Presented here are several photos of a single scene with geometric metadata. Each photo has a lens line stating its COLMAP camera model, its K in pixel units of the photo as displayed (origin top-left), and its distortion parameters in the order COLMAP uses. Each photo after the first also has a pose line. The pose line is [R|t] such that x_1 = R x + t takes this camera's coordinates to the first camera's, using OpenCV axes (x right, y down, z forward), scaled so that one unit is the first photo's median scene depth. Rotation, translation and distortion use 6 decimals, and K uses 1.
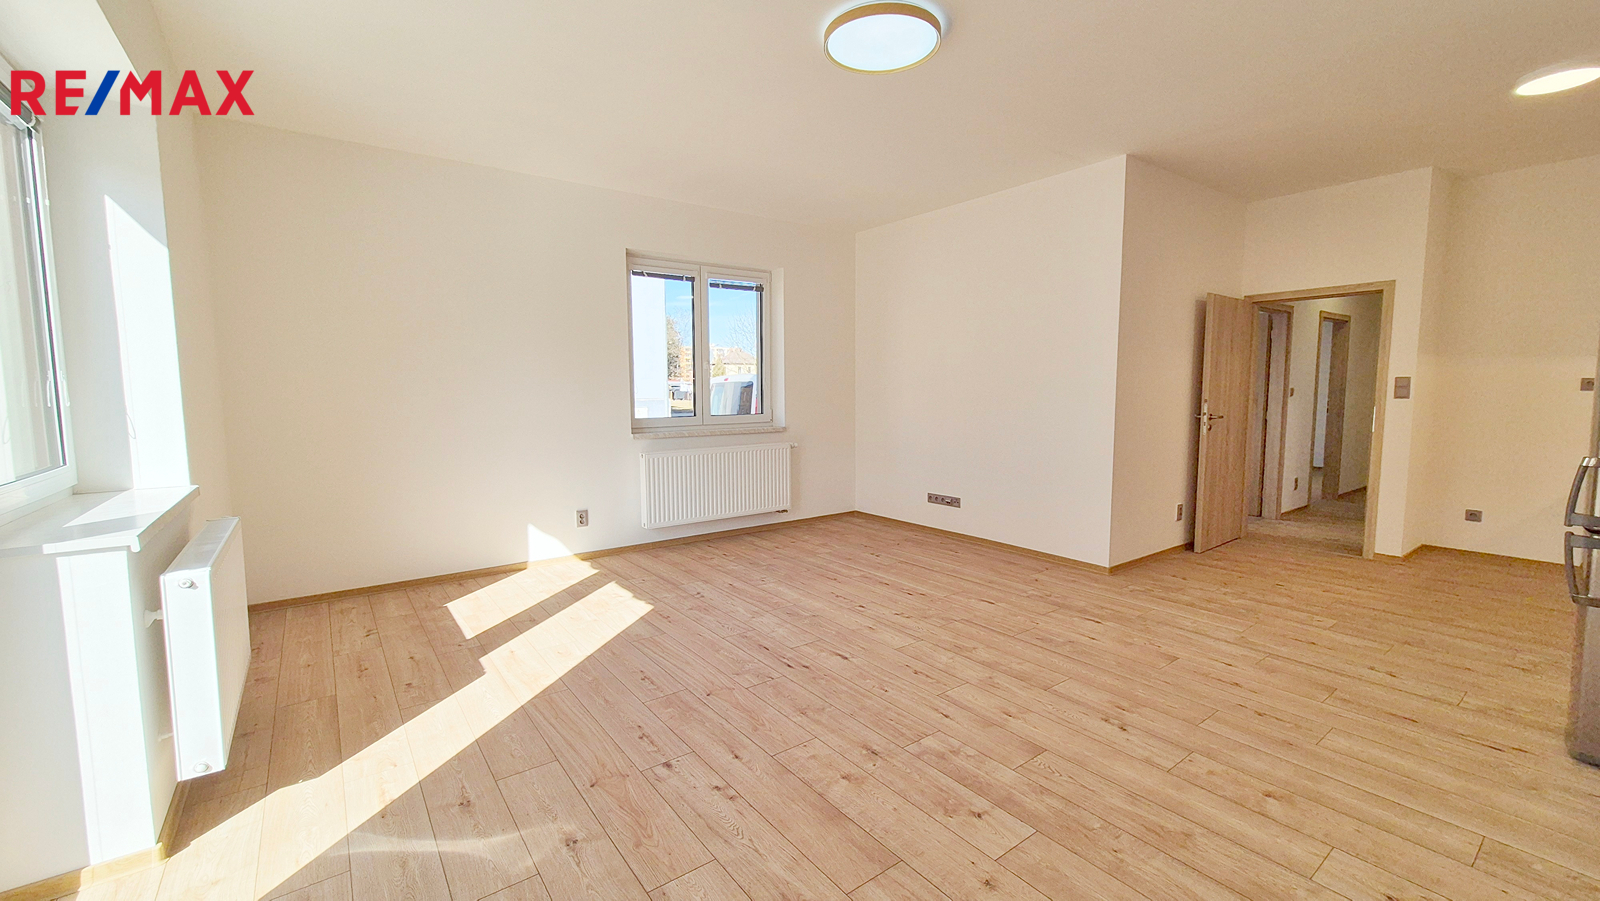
lens RADIAL K [[648.3, 0, 804.3], [0, 648.3, 452.8], [0, 0, 1]] dist [-0.000592, 0.000973]
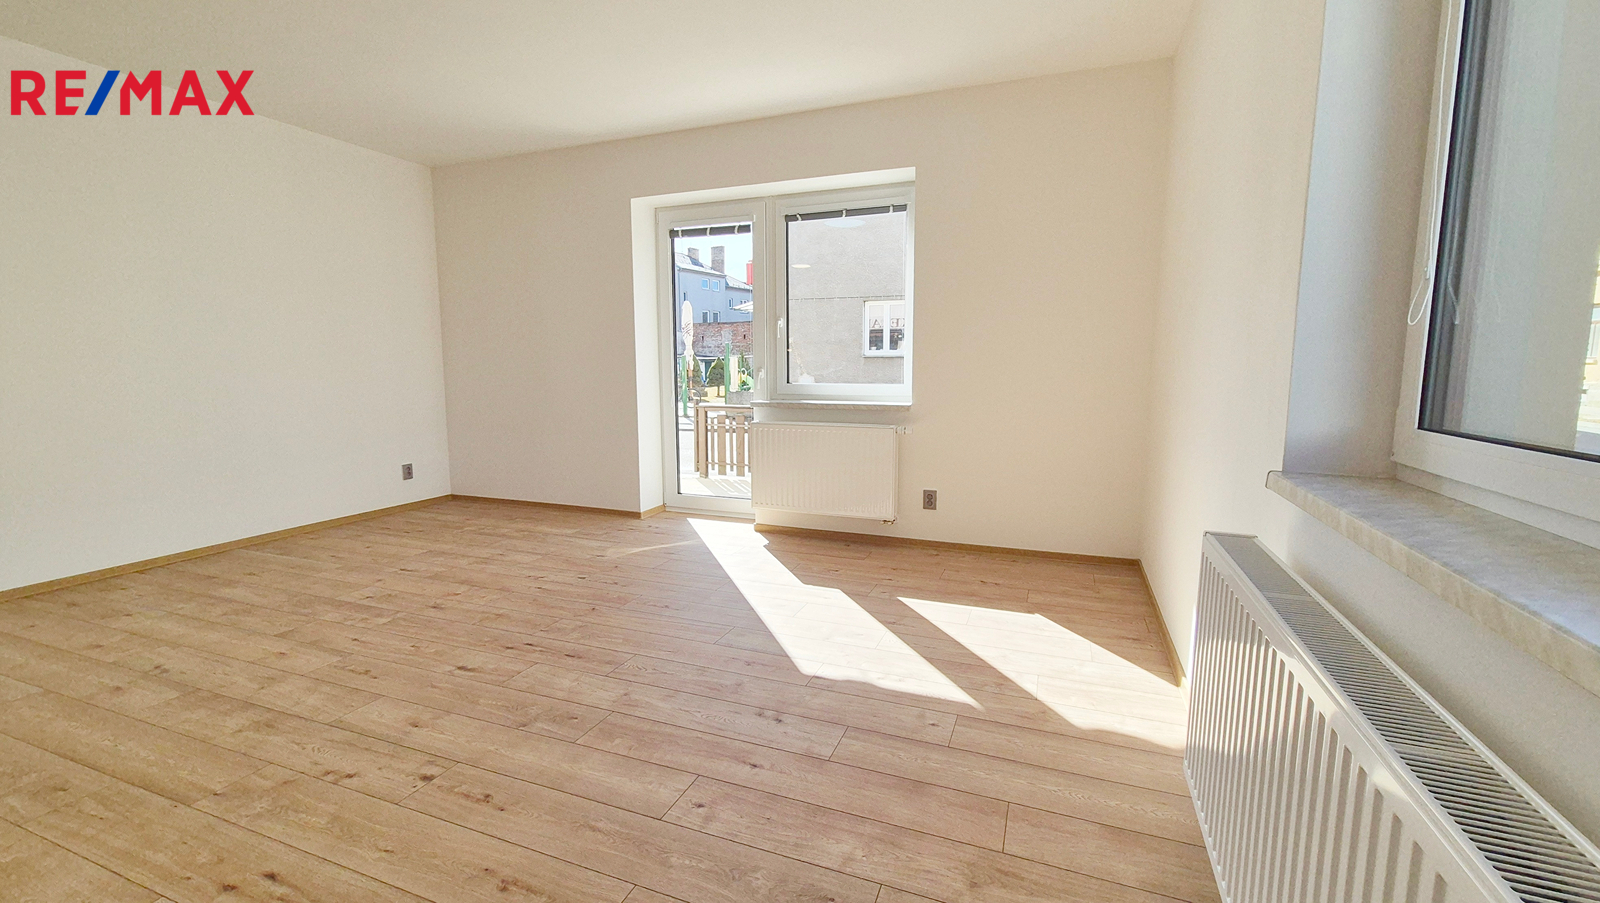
lens RADIAL K [[658.1, 0, 808.5], [0, 658.1, 450.4], [0, 0, 1]] dist [-0.001314, 0.001411]
pose [[-0.846931, 0.075941, -0.526251, 0.095123], [-0.047265, 0.975076, 0.216777, -0.133432], [0.529597, 0.208469, -0.822233, 1.638232]]
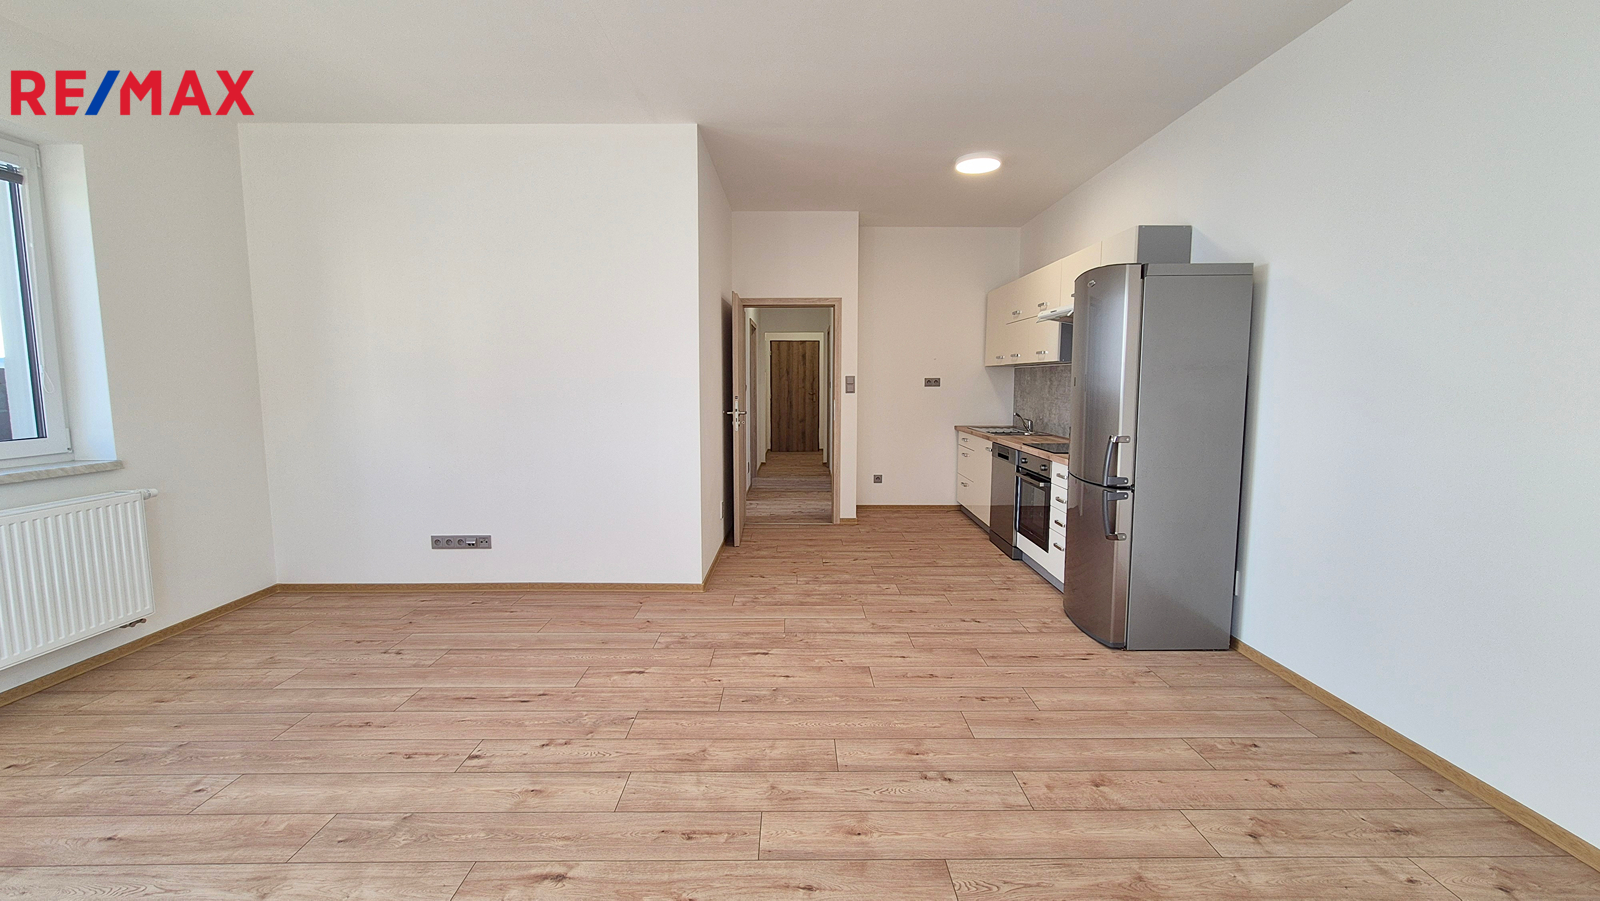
lens RADIAL K [[648.3, 0, 800.0], [0, 648.3, 448.4], [0, 0, 1]] dist [-0.000592, 0.000973]
pose [[0.593919, -0.079916, 0.800546, -0.202034], [0.077897, 0.996091, 0.041646, -0.048929], [-0.800745, 0.037626, 0.597823, 0.433204]]
